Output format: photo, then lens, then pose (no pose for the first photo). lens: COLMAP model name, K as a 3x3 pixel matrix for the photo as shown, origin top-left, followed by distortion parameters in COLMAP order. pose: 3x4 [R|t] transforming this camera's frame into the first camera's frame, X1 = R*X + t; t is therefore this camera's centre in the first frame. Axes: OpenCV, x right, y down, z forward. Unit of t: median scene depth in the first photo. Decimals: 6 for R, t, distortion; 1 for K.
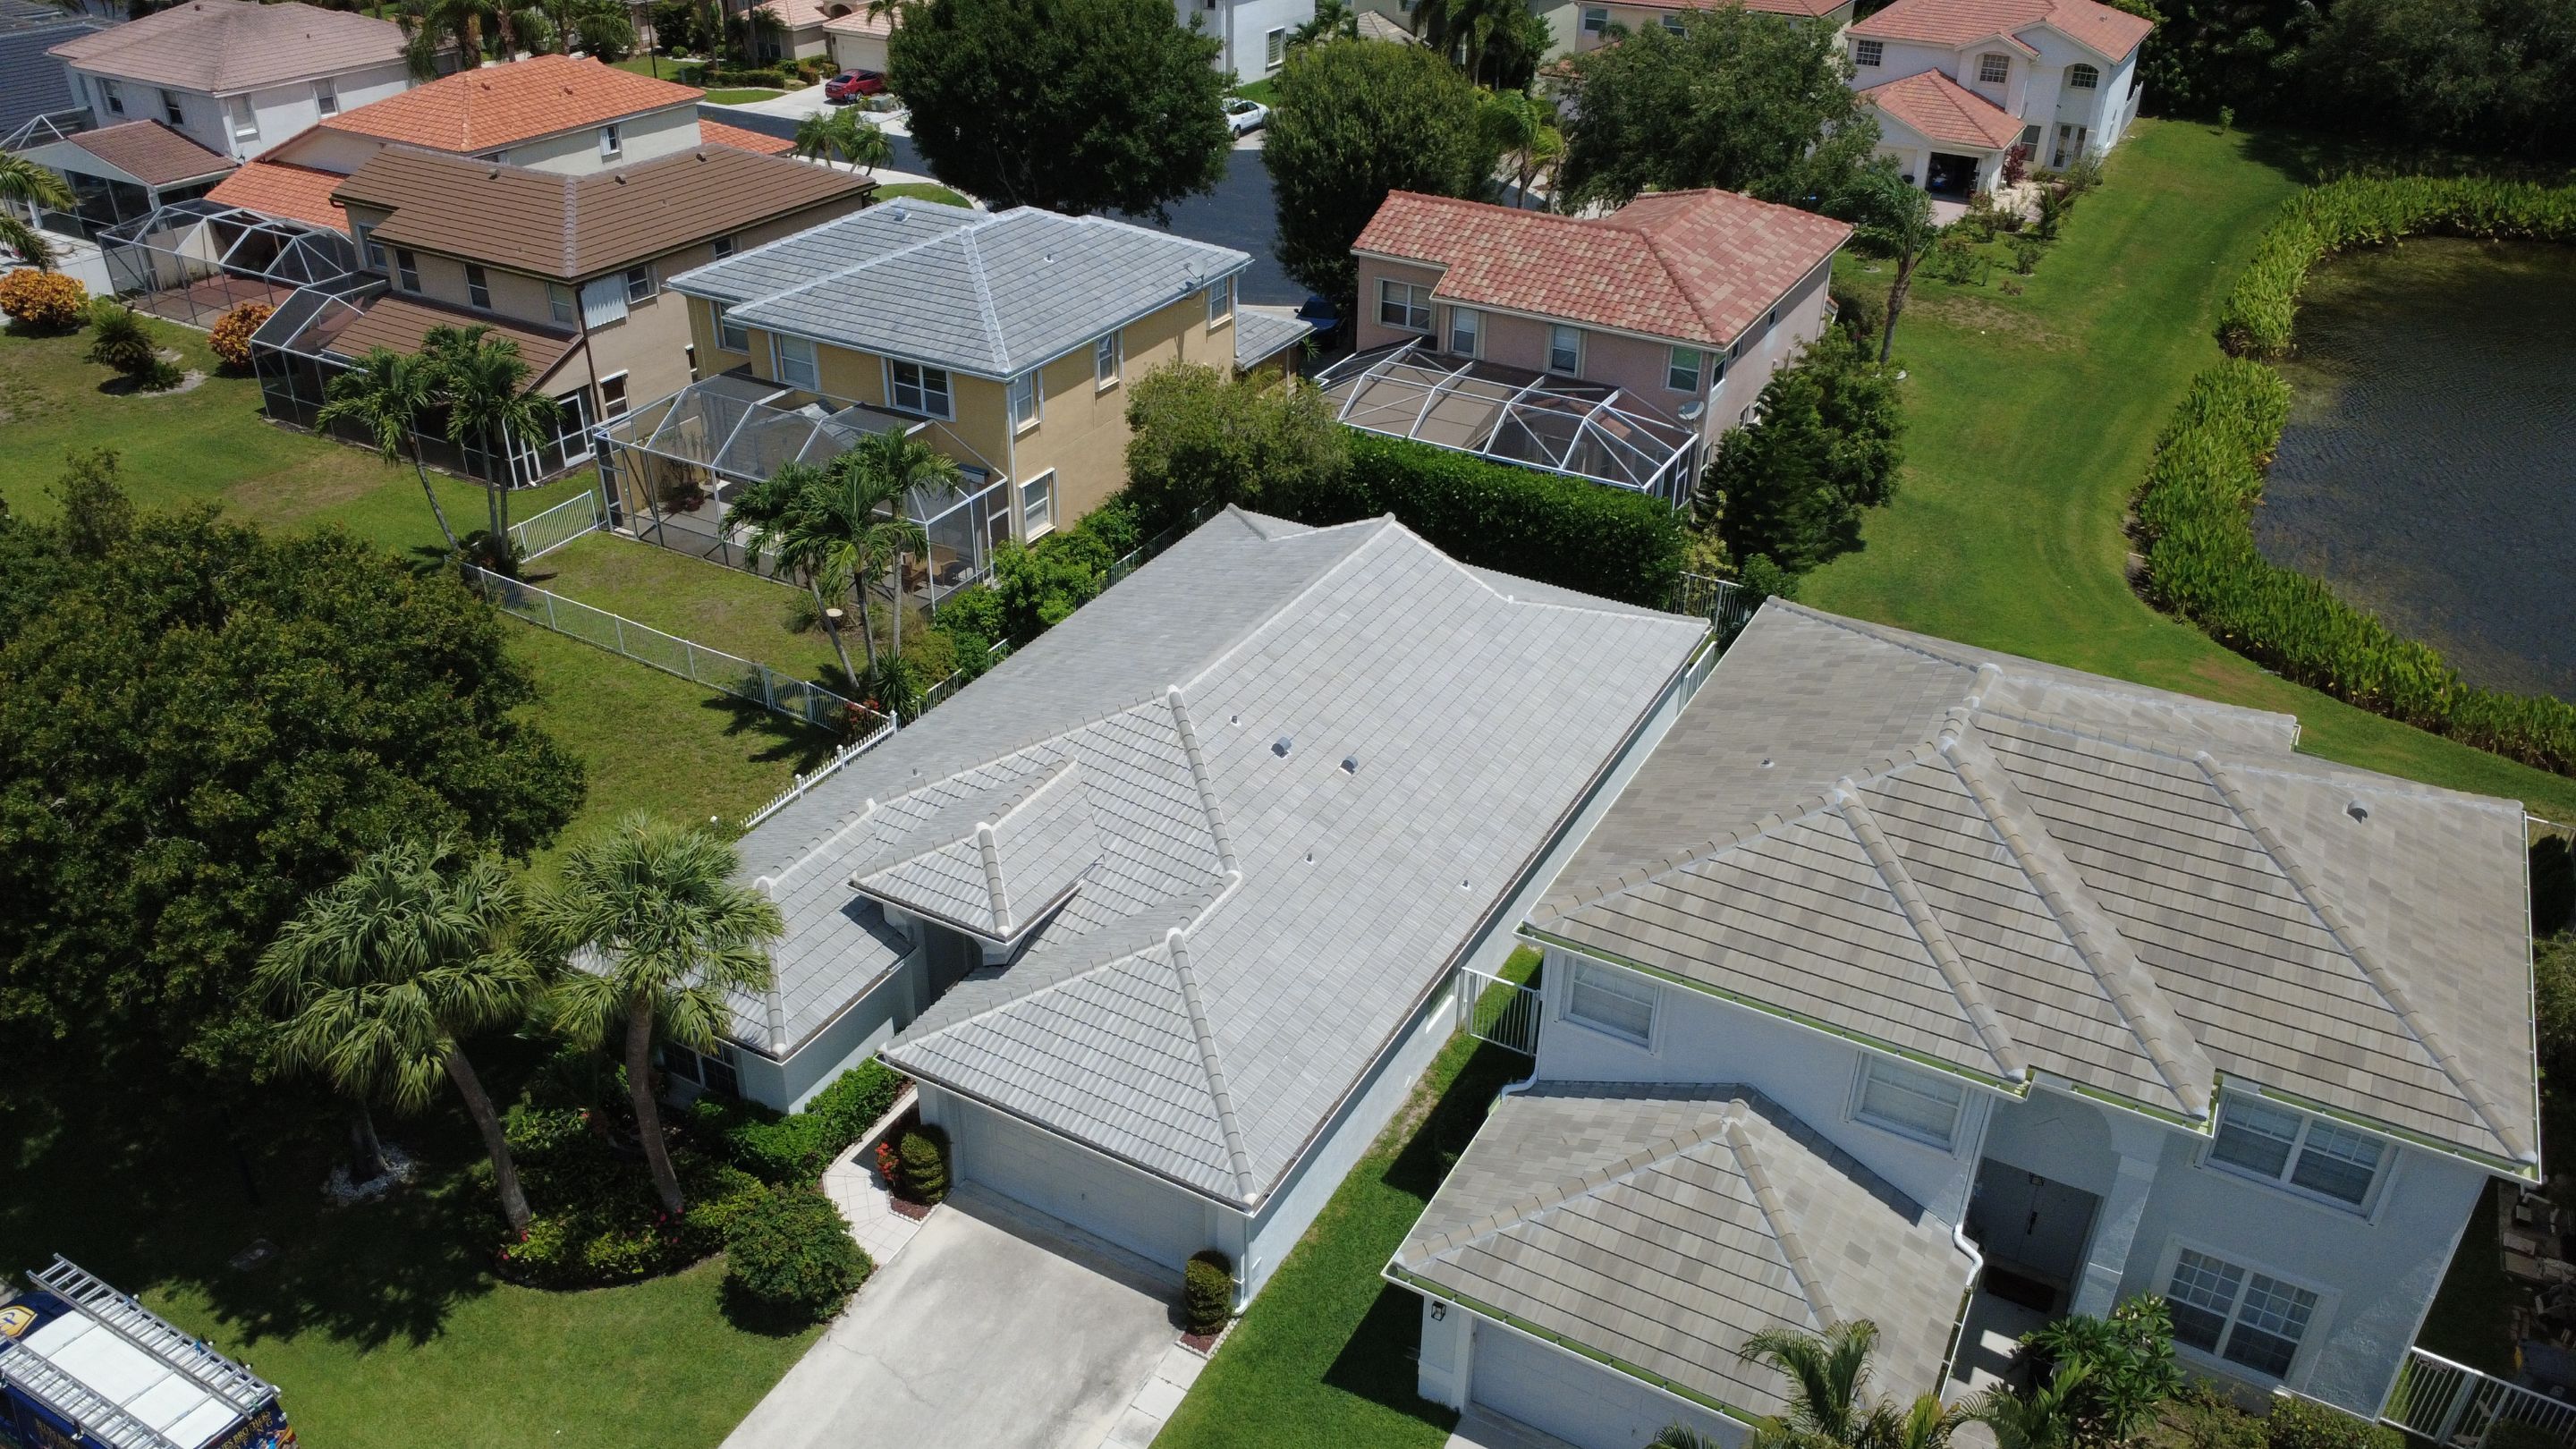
lens RADIAL K [[1894.3, 0, 1288.0], [0, 1894.3, 724.5], [0, 0, 1]] dist [0.030975, 0.000263]
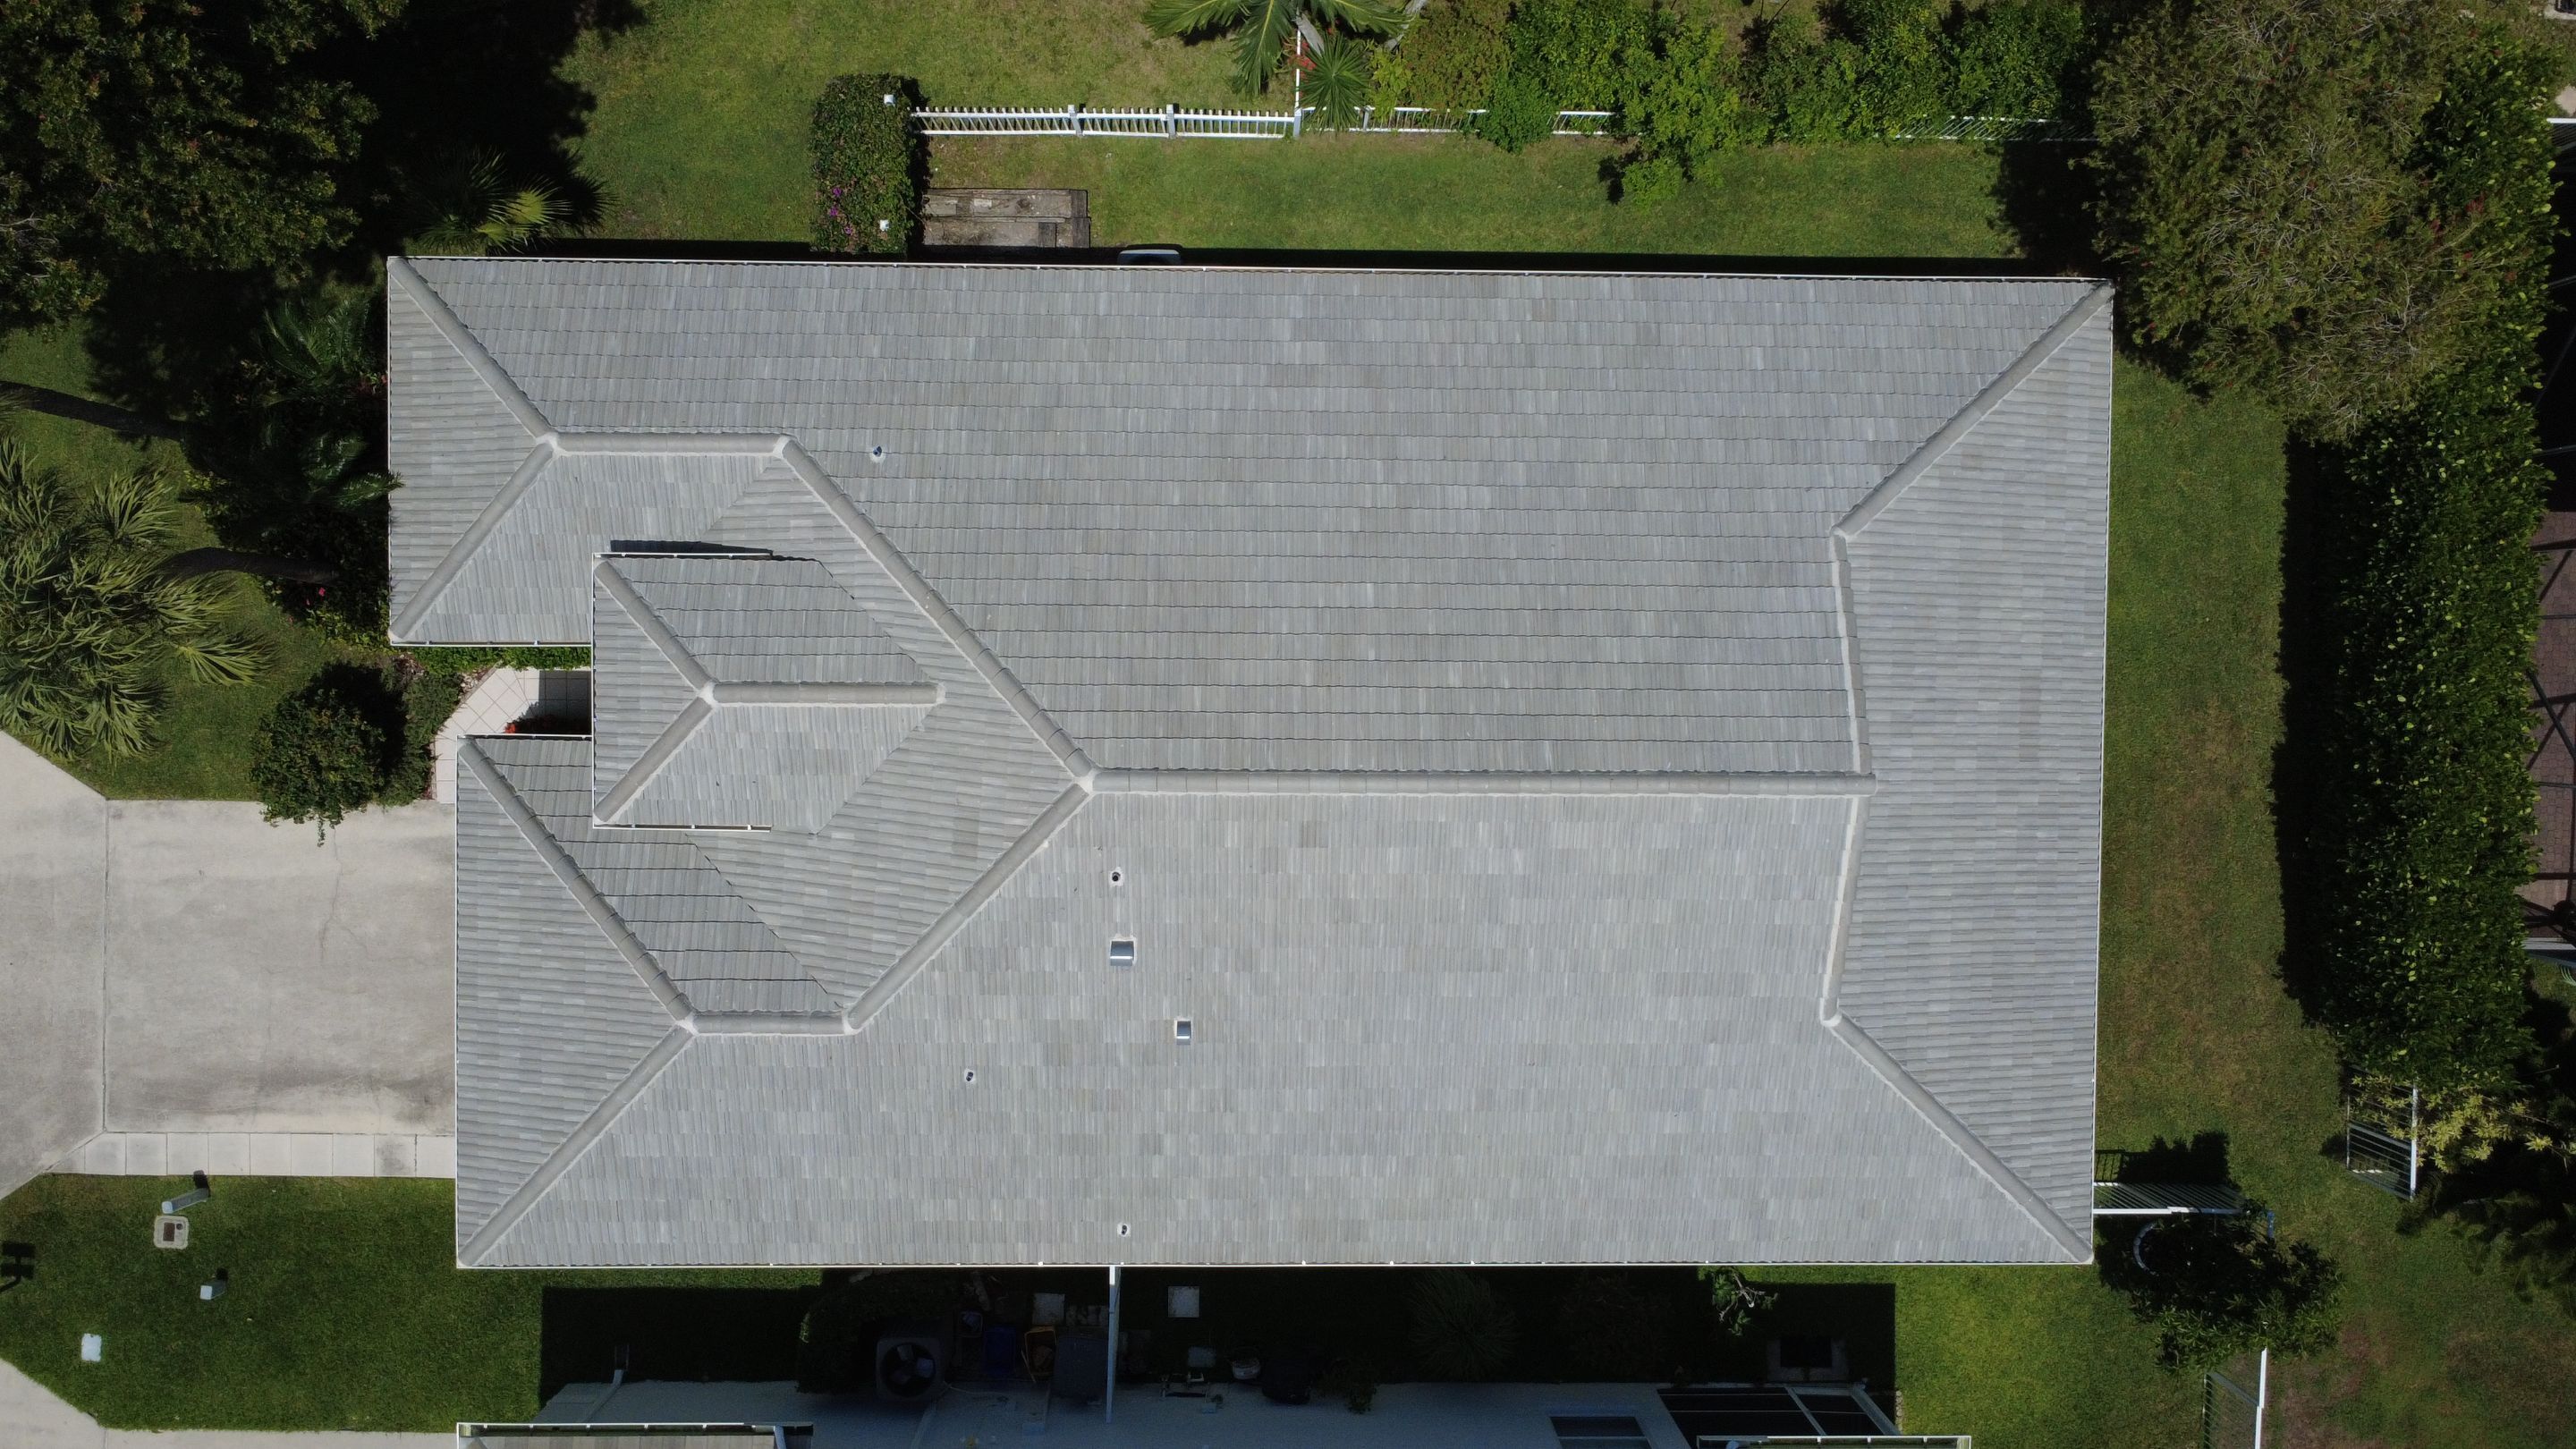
lens RADIAL K [[1929.5, 0, 1288.0], [0, 1929.5, 724.5], [0, 0, 1]] dist [0.009105, 0.003725]
pose [[0.475699, 0.879513, 0.012958, -0.038612], [-0.450052, 0.230708, 0.862686, -0.430248], [0.755754, -0.416211, 0.505574, 0.521637]]
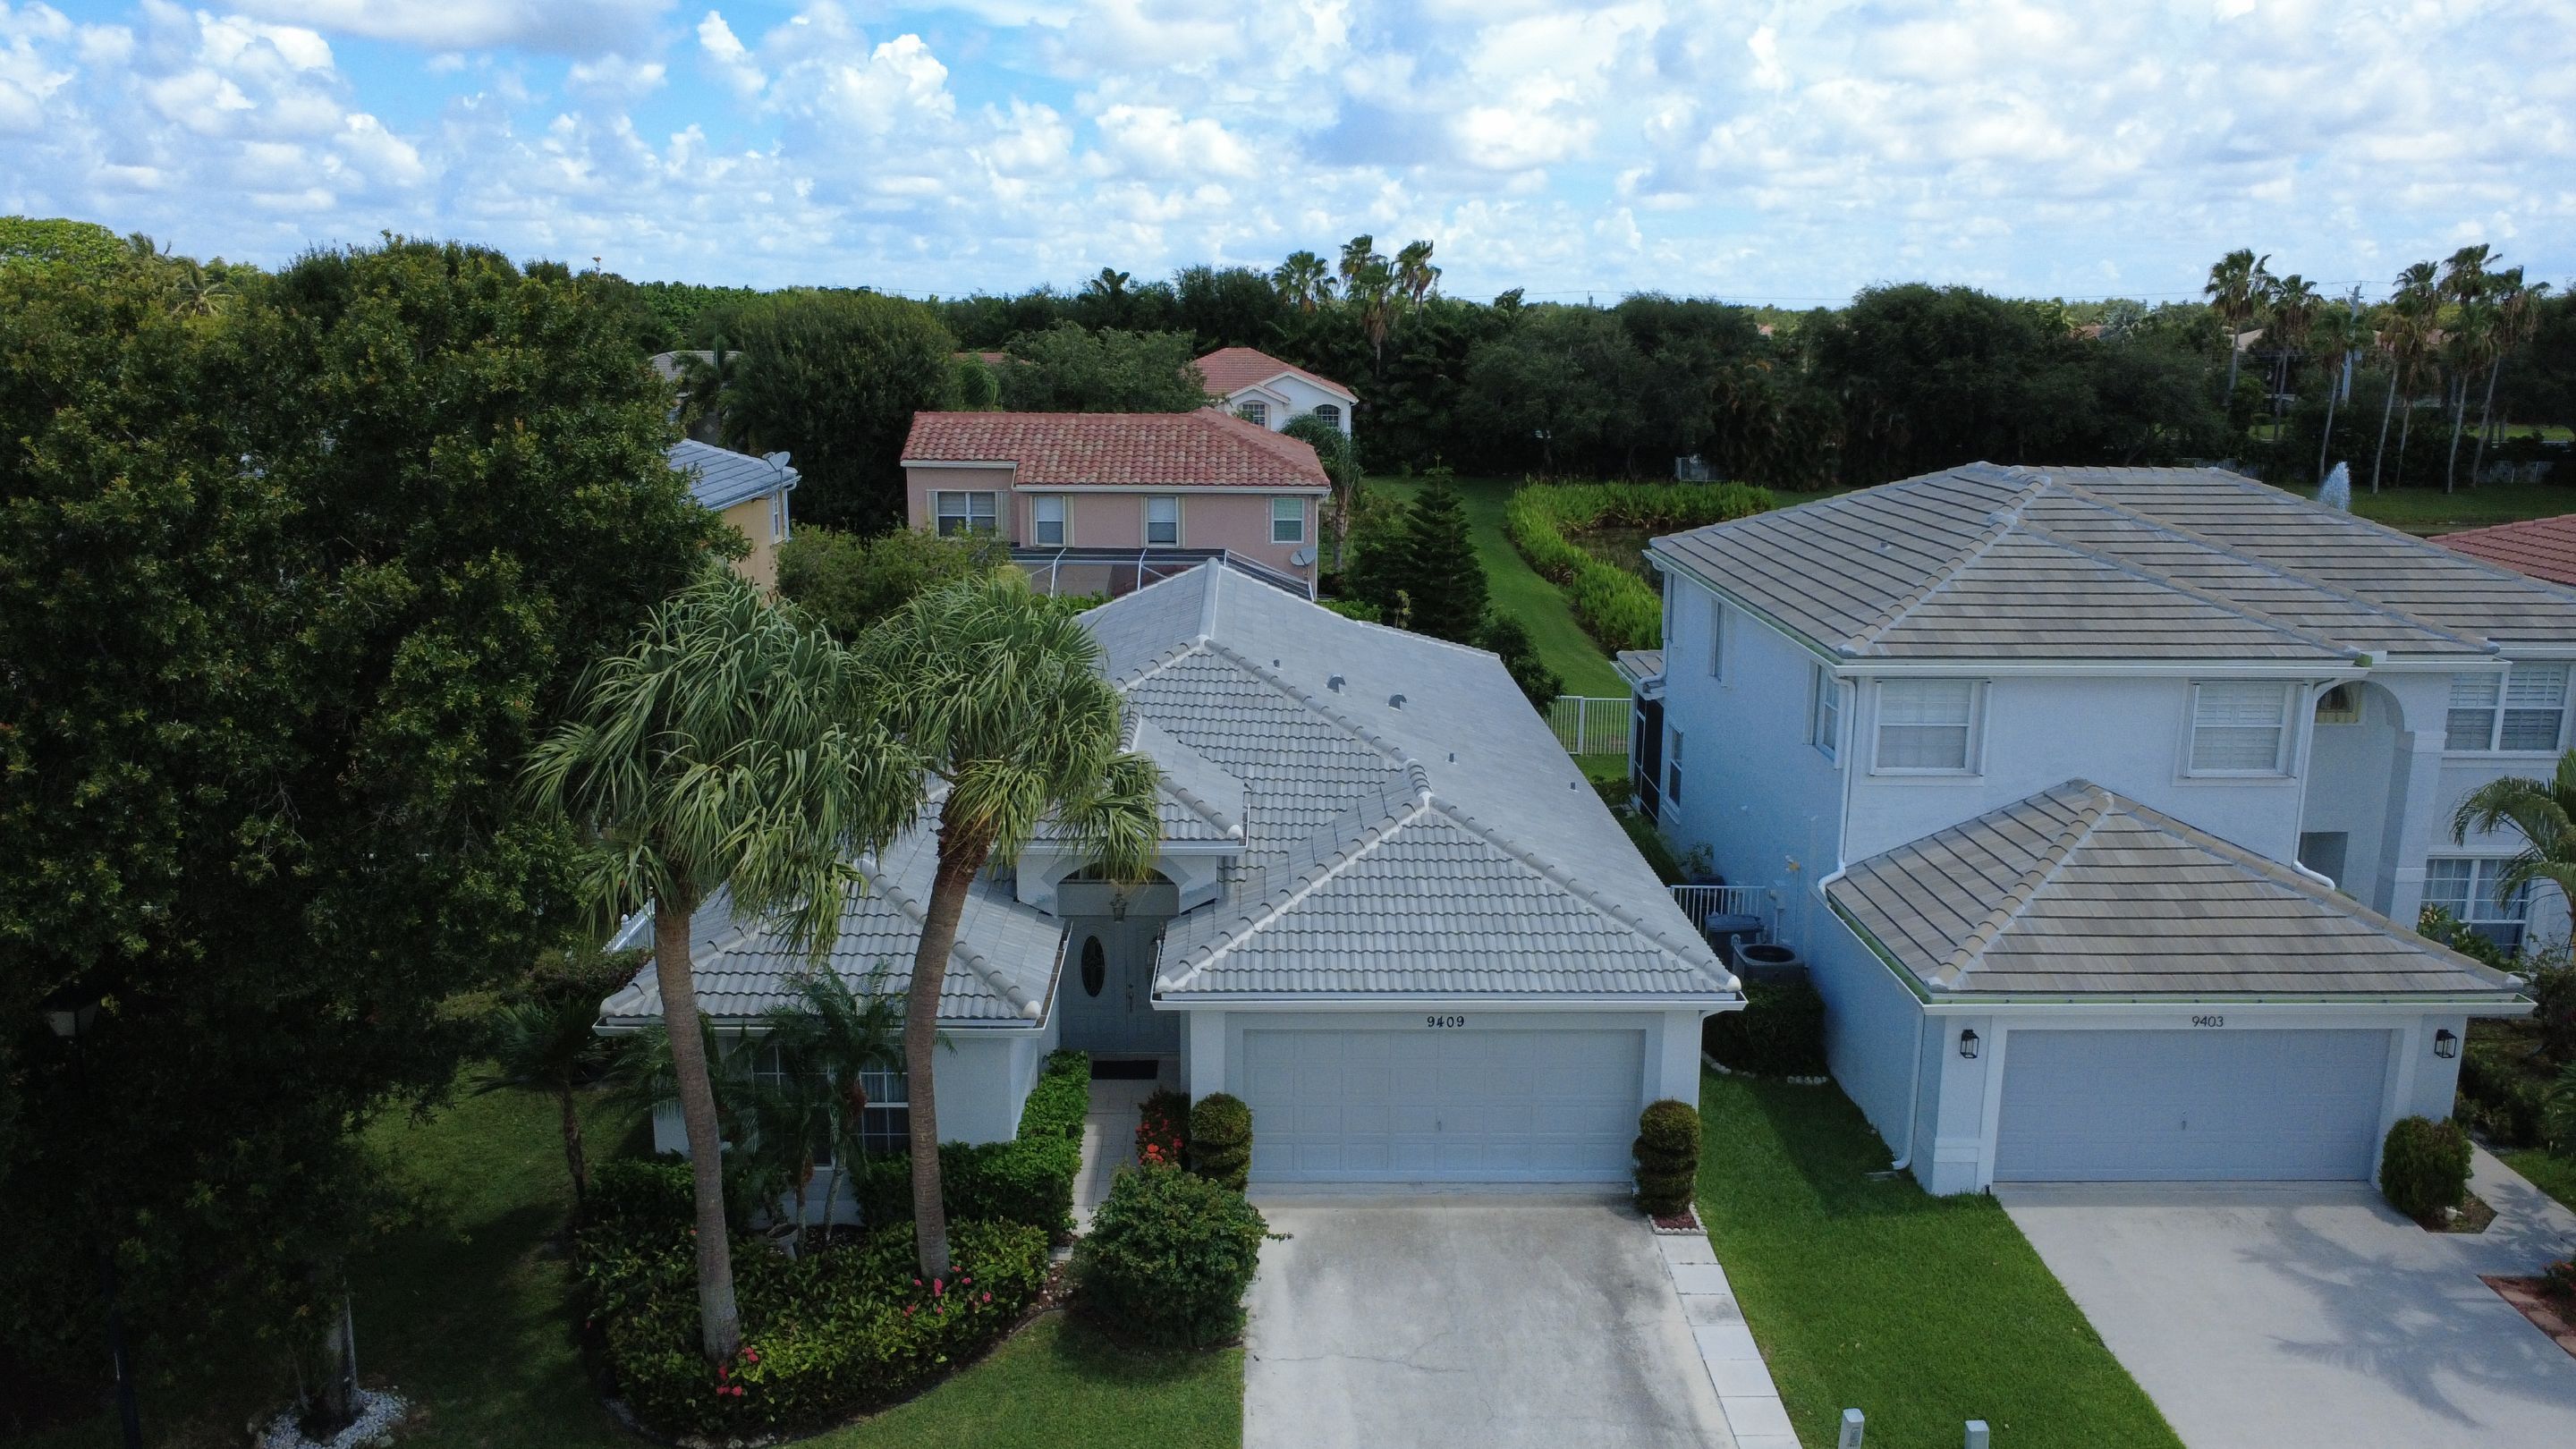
lens RADIAL K [[1887.4, 0, 1304.1], [0, 1887.4, 728.3], [0, 0, 1]] dist [0.038500, 0.001466]
pose [[0.862361, -0.122239, 0.491316, -0.313241], [0.261661, 0.938375, -0.225802, 0.157126], [-0.433437, 0.323281, 0.841203, 0.201927]]
